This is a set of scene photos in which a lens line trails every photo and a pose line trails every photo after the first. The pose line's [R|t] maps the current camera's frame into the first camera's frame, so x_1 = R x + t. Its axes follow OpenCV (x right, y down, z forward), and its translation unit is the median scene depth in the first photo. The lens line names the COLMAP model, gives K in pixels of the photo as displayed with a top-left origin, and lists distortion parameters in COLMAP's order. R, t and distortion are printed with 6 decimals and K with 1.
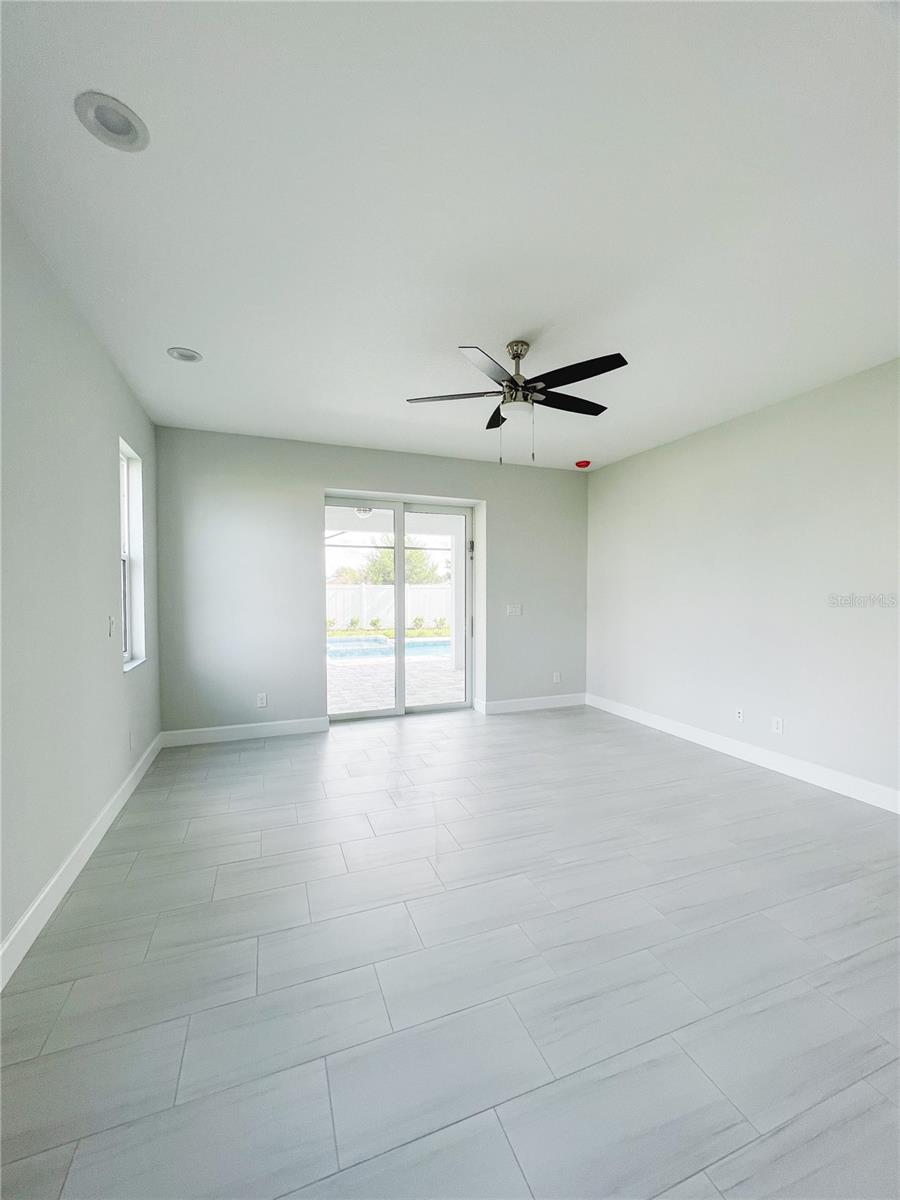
lens RADIAL K [[482.2, 0, 447.5], [0, 482.2, 604.4], [0, 0, 1]] dist [-0.003057, 0.000239]
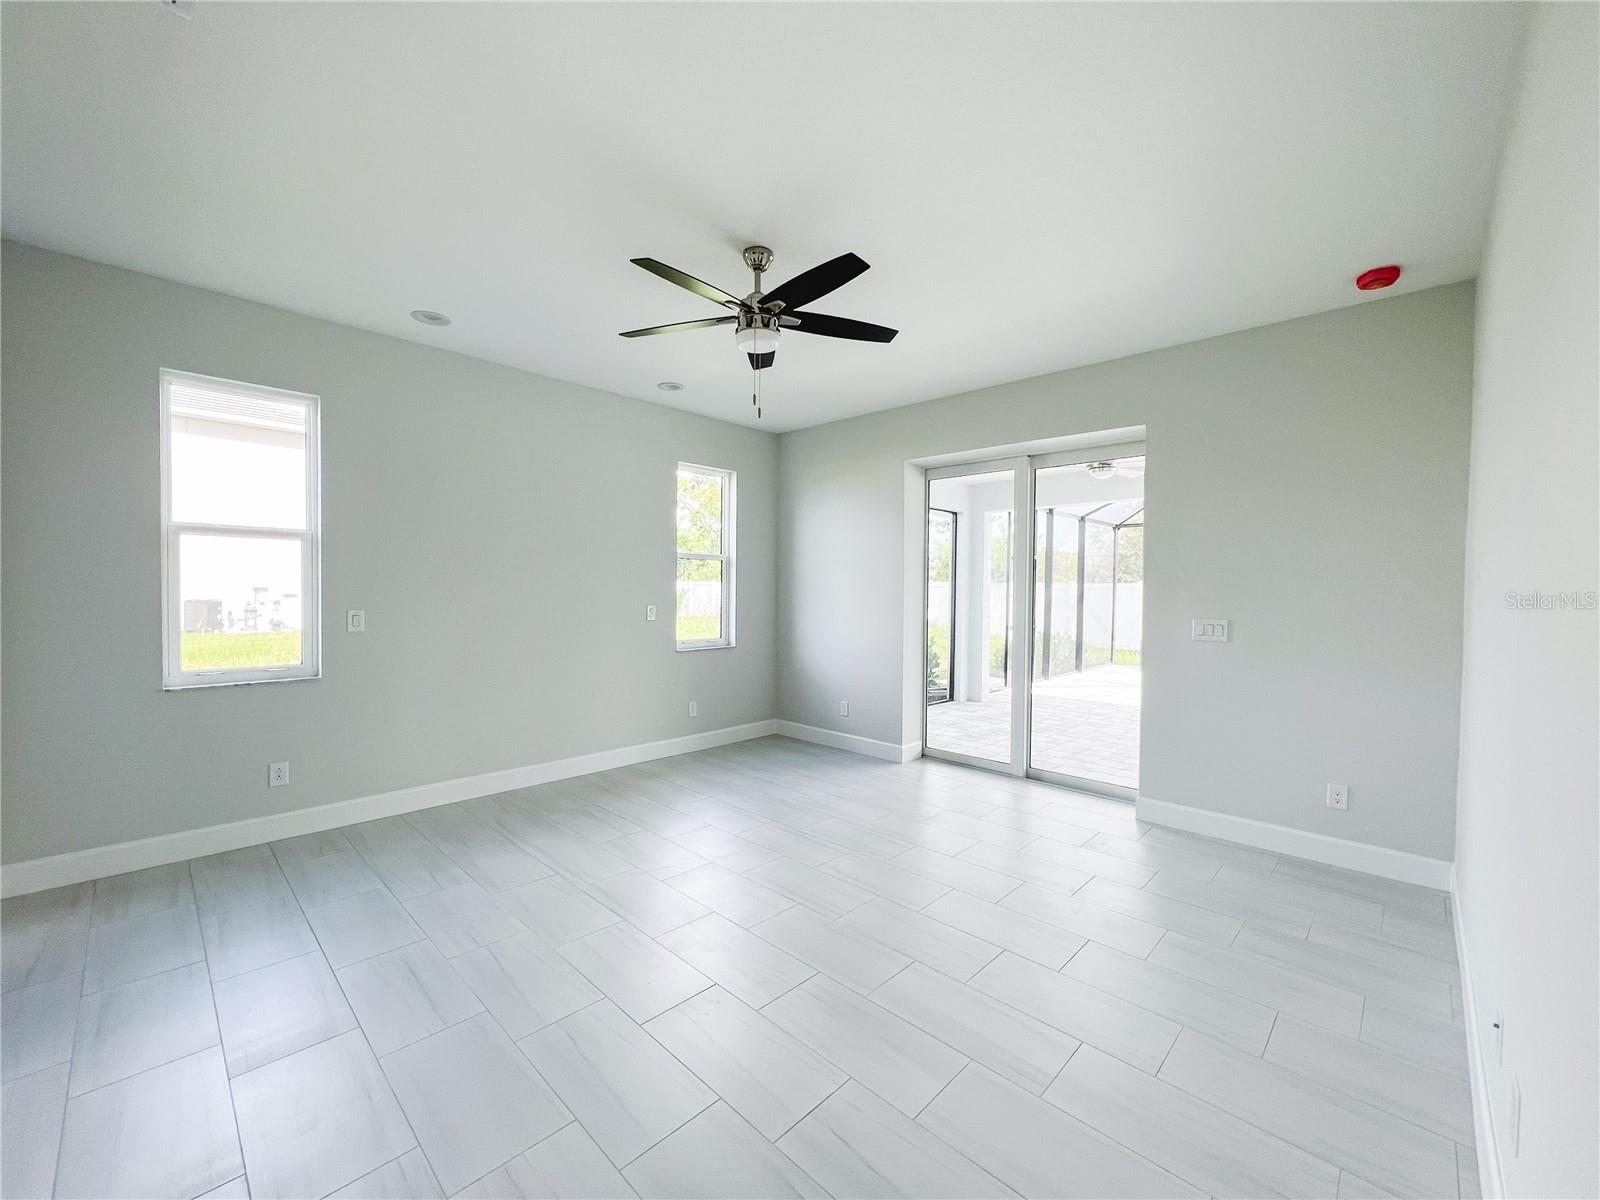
lens RADIAL K [[642.9, 0, 800.0], [0, 642.9, 600.0], [0, 0, 1]] dist [-0.003057, 0.000239]
pose [[0.431968, 0.022828, -0.901600, 0.692434], [-0.036734, 0.999295, 0.007702, -0.011033], [0.901140, 0.029792, 0.432502, 0.413069]]
